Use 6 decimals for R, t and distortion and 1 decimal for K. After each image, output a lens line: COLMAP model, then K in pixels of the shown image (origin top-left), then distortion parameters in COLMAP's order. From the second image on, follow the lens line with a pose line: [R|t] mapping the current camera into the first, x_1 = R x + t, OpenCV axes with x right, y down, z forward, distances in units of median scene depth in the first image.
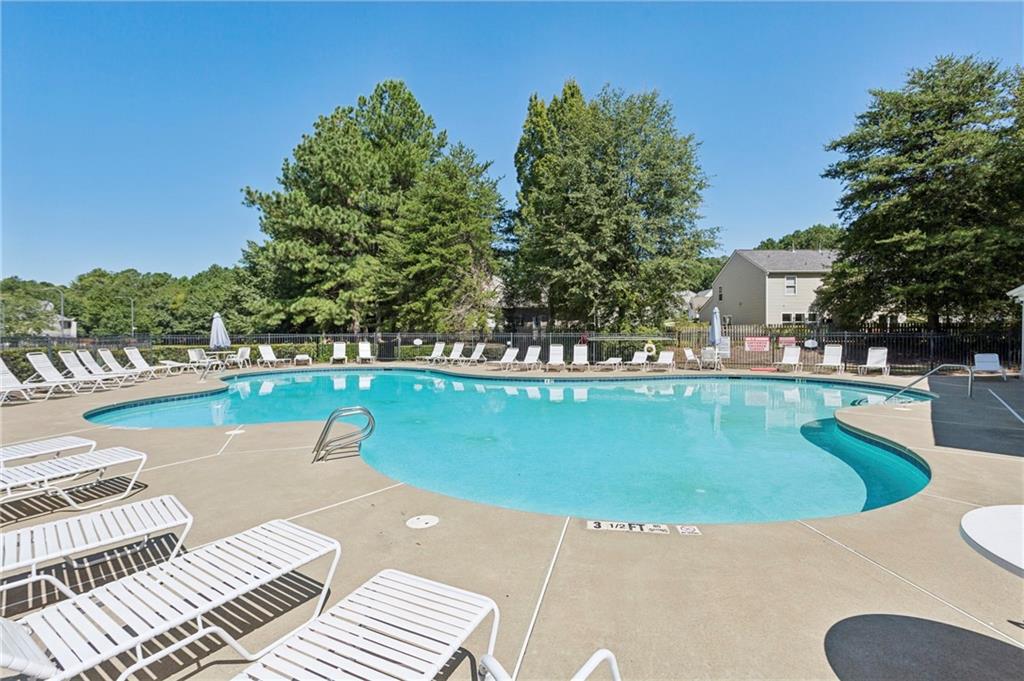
lens RADIAL K [[492.8, 0, 514.8], [0, 492.8, 336.1], [0, 0, 1]] dist [0.006055, 0.000302]
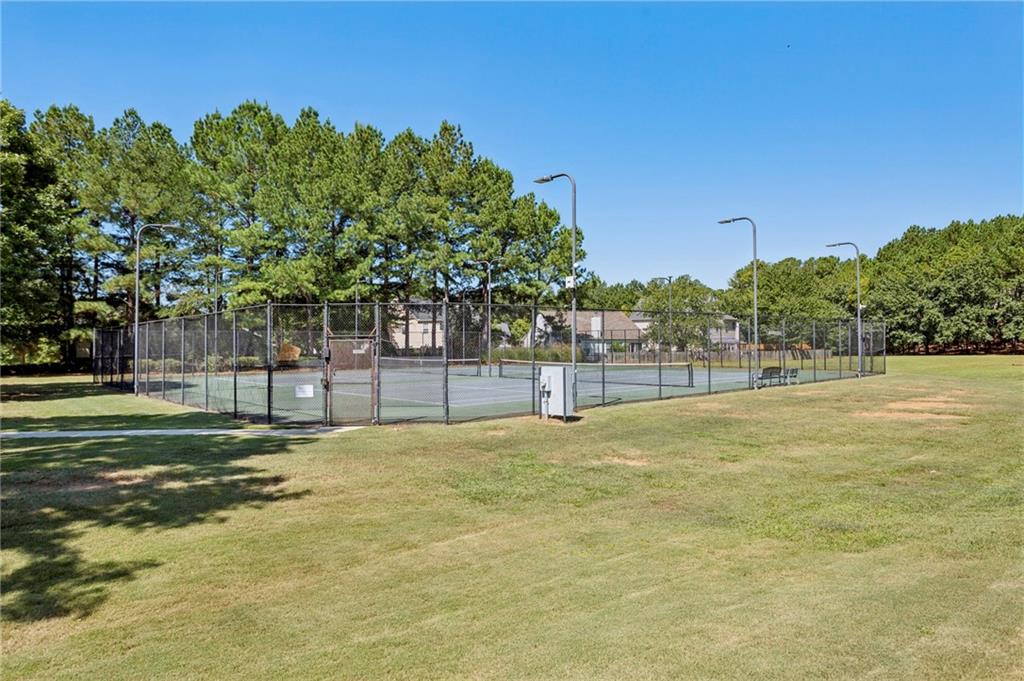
lens RADIAL K [[680.0, 0, 512.6], [0, 680.0, 340.4], [0, 0, 1]] dist [-0.002321, -0.000358]
pose [[0.512901, -0.004237, -0.858437, -0.147046], [-0.006236, 0.999943, -0.008661, 0.009281], [0.858425, 0.009796, 0.512845, 0.144920]]
